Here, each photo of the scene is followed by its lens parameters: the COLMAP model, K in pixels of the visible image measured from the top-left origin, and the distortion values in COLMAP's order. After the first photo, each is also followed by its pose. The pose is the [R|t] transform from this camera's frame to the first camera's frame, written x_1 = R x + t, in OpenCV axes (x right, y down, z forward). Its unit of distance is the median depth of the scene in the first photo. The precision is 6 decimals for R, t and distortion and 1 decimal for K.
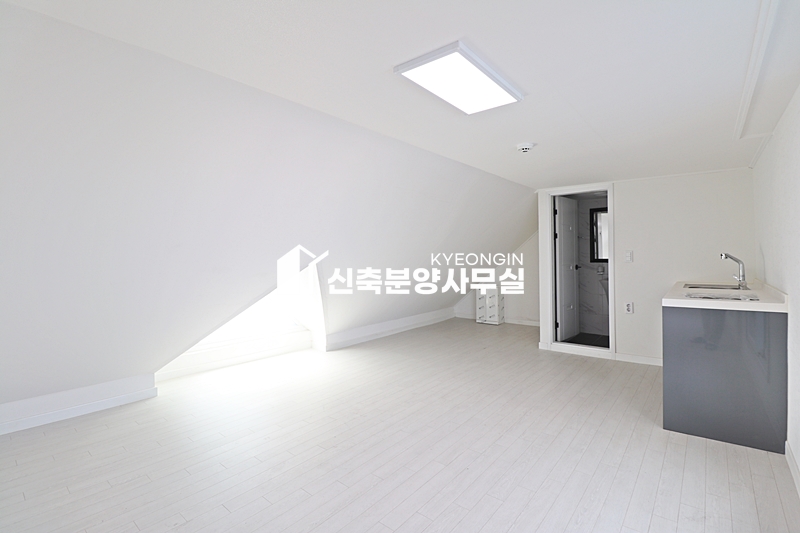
lens RADIAL K [[374.0, 0, 397.0], [0, 374.0, 264.0], [0, 0, 1]] dist [-0.011738, -0.001777]
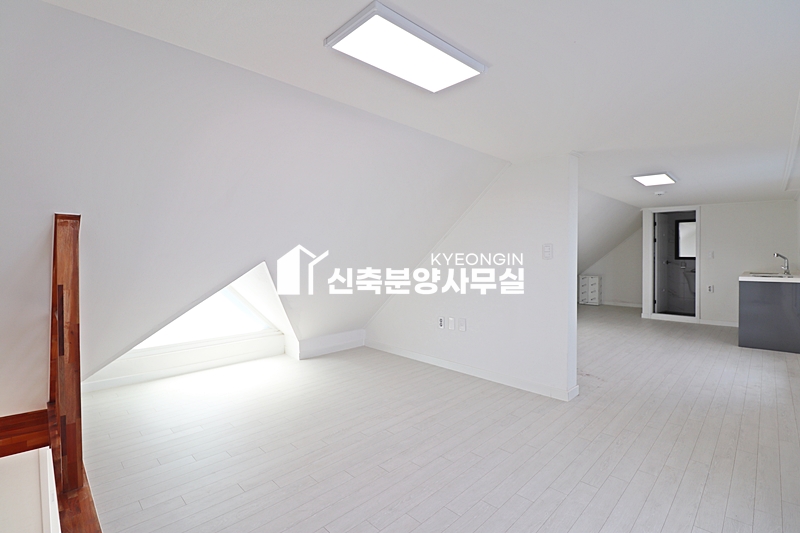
lens RADIAL K [[374.0, 0, 402.4], [0, 374.0, 261.1], [0, 0, 1]] dist [-0.011738, -0.001777]
pose [[0.996141, 0.014693, -0.086533, -0.435576], [-0.014729, 0.999891, 0.000226, 0.020504], [0.086527, 0.001050, 0.996249, -0.536664]]
